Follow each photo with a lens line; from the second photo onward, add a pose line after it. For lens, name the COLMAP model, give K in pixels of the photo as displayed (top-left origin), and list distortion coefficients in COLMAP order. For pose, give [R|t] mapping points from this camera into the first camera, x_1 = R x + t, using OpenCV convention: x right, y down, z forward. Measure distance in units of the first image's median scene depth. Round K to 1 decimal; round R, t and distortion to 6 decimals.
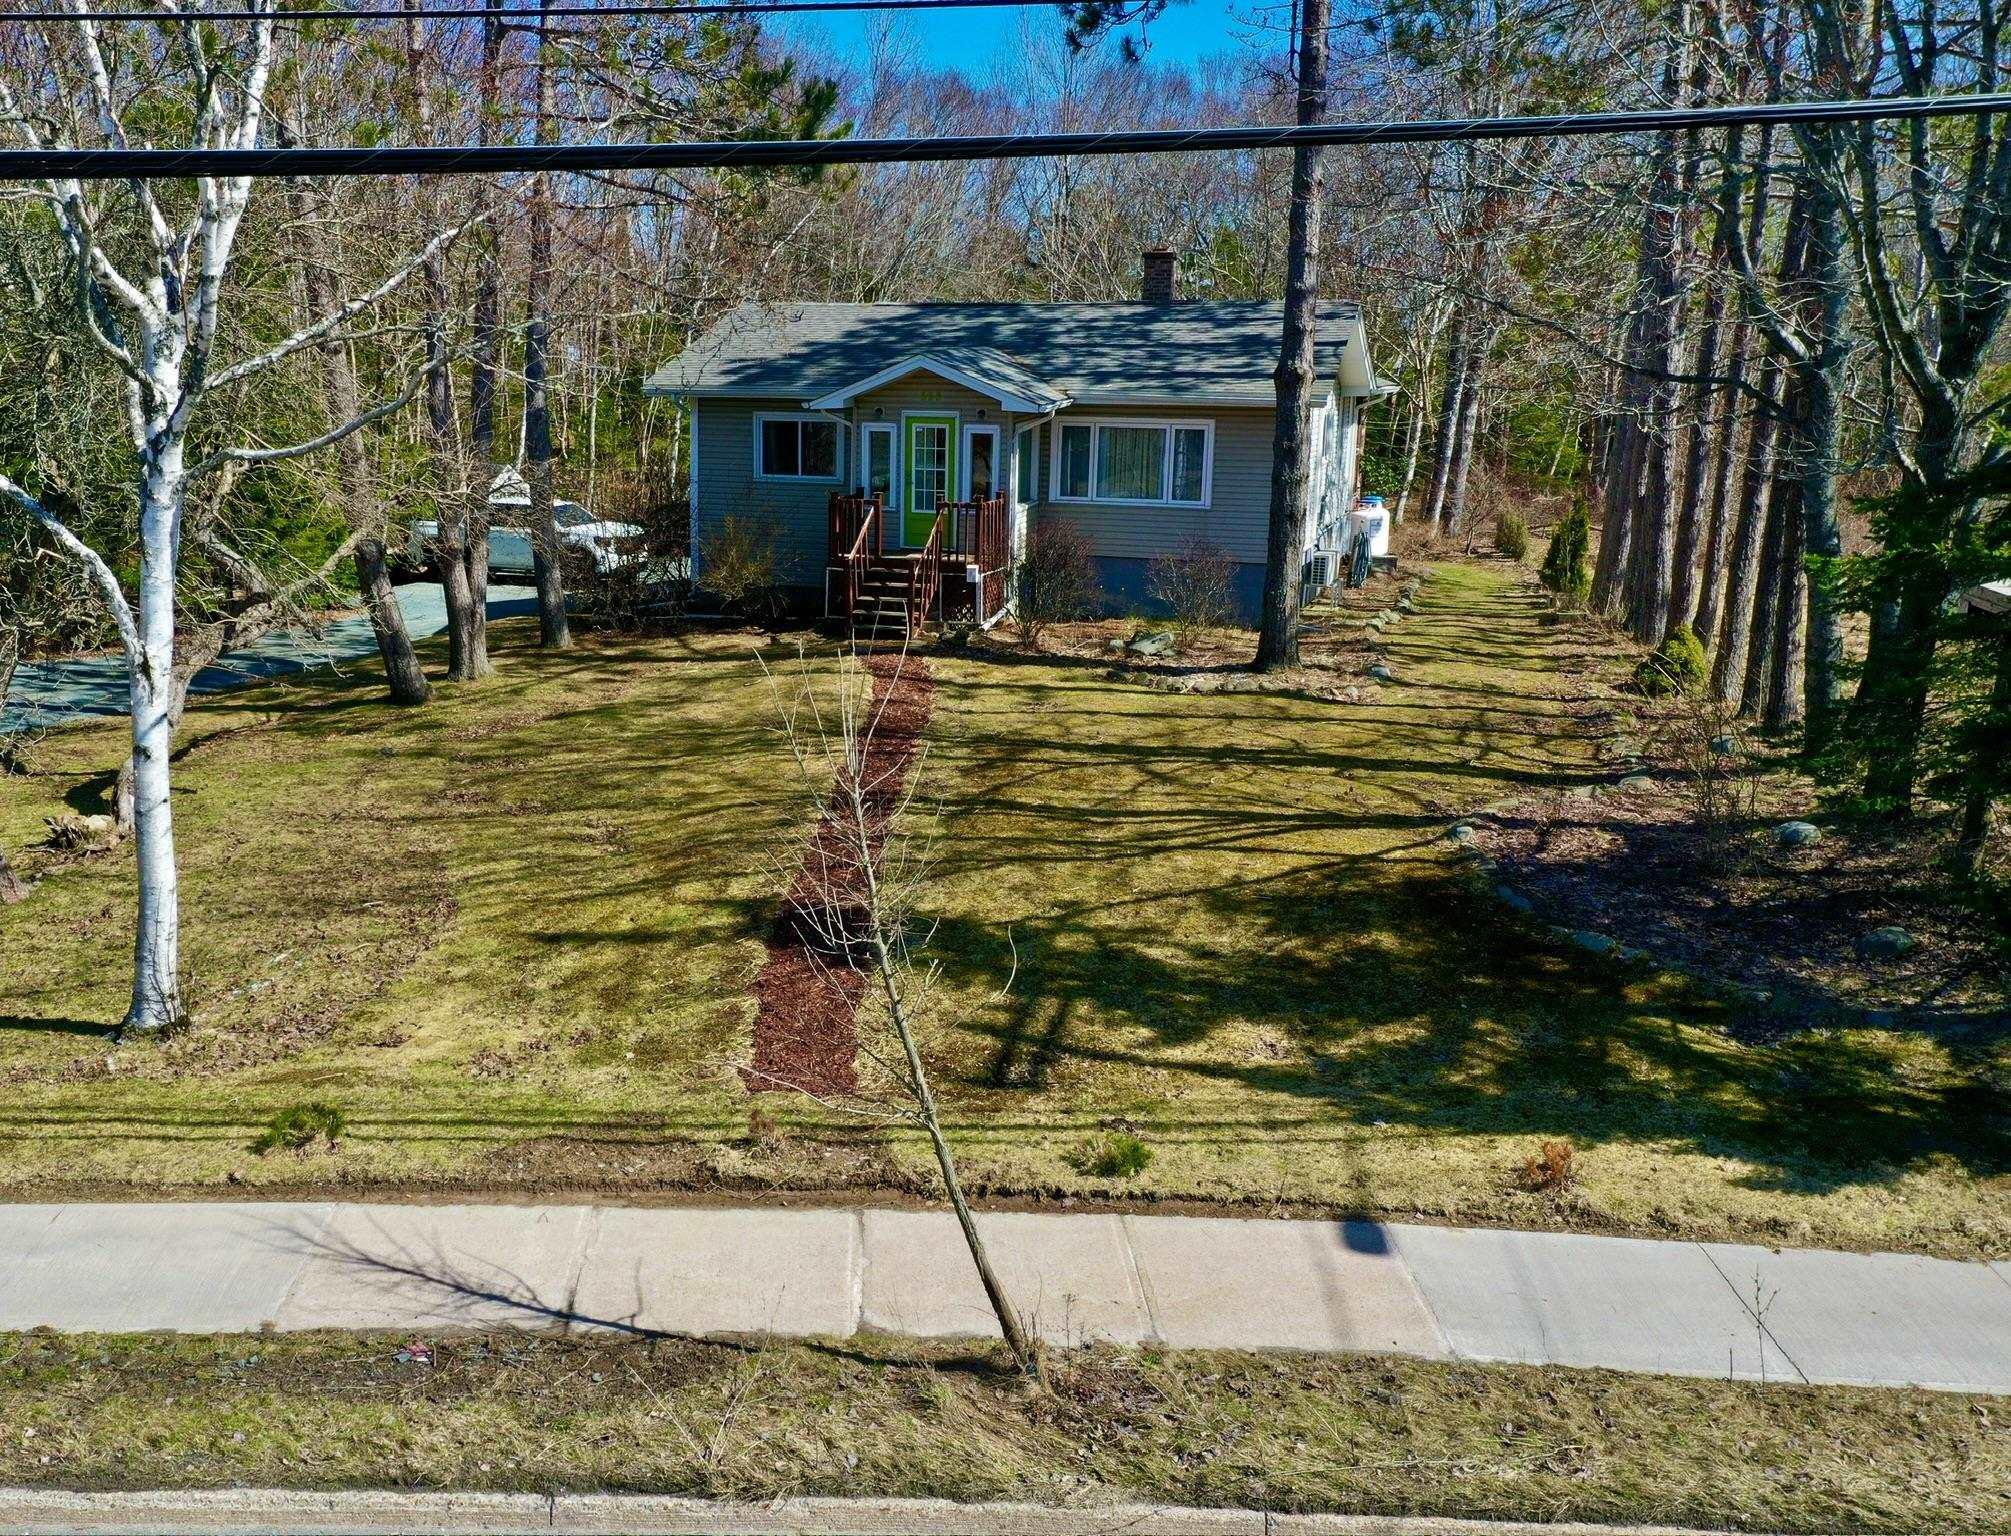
lens RADIAL K [[1758.5, 0, 1005.5], [0, 1758.5, 768.0], [0, 0, 1]] dist [-0.016228, -0.004250]
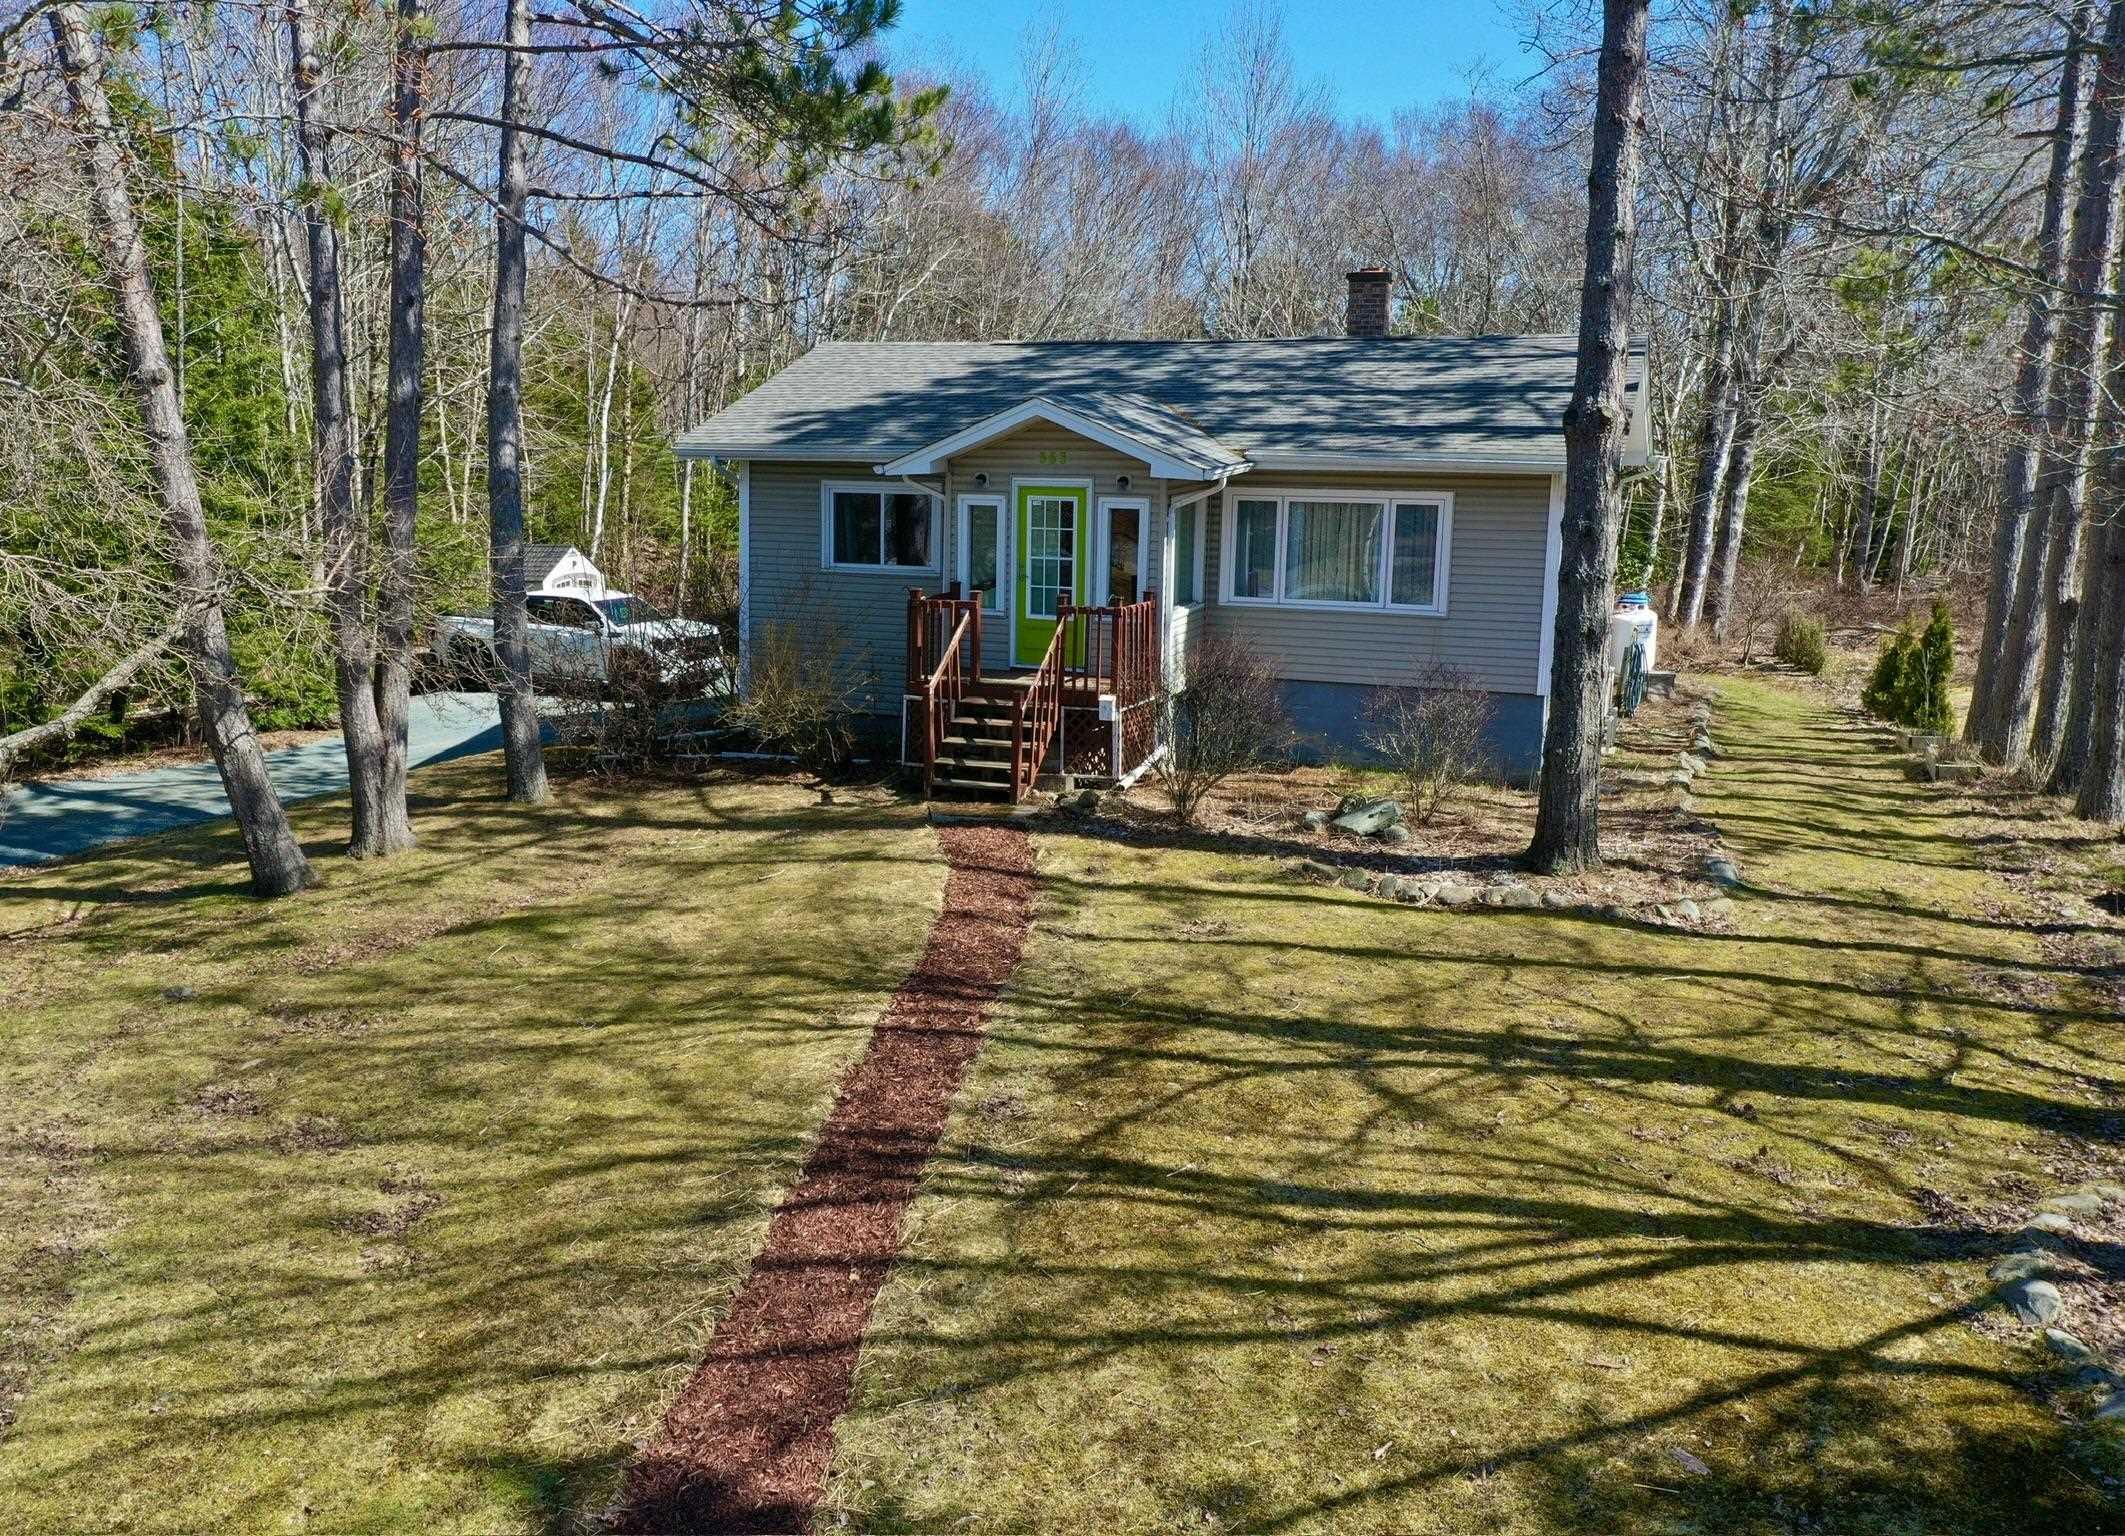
lens RADIAL K [[2158.5, 0, 1062.5], [0, 2158.5, 768.0], [0, 0, 1]] dist [-0.008665, -0.008562]
pose [[0.998782, 0.010521, -0.048204, 0.007363], [-0.013904, 0.997422, -0.070400, -0.036473], [0.047339, 0.070985, 0.996353, 0.206174]]
